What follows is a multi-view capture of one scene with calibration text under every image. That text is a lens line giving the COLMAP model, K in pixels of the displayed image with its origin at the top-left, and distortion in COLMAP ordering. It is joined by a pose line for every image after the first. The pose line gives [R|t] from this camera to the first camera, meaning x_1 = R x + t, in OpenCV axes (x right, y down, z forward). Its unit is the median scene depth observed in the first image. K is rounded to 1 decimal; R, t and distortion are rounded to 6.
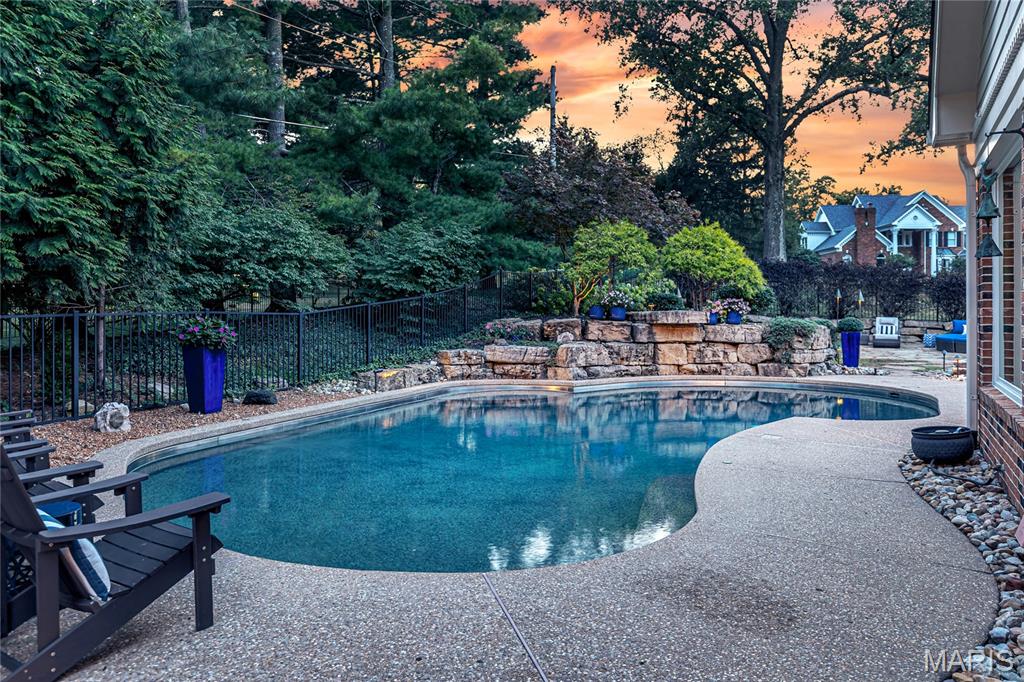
lens RADIAL K [[736.6, 0, 511.0], [0, 736.6, 320.9], [0, 0, 1]] dist [-0.000832, -0.000536]
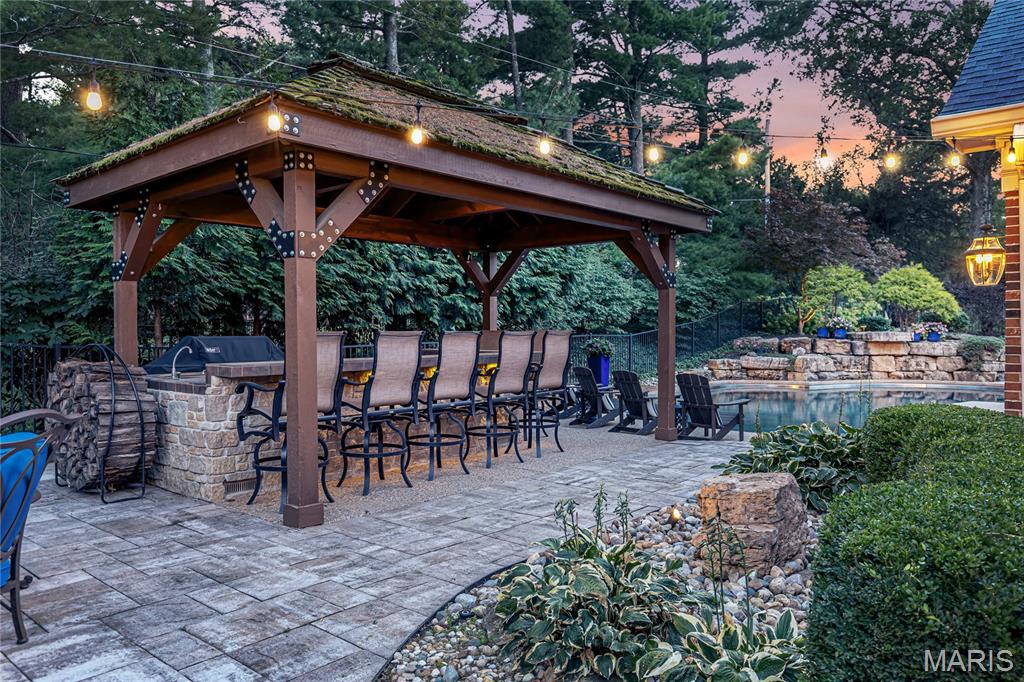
lens RADIAL K [[736.0, 0, 512.0], [0, 736.0, 341.0], [0, 0, 1]] dist [-0.002554, -0.001799]
pose [[0.972427, 0.001399, -0.233205, -0.128282], [0.000635, 0.999962, 0.008646, -0.008769], [0.233208, -0.008556, 0.972389, -0.467800]]
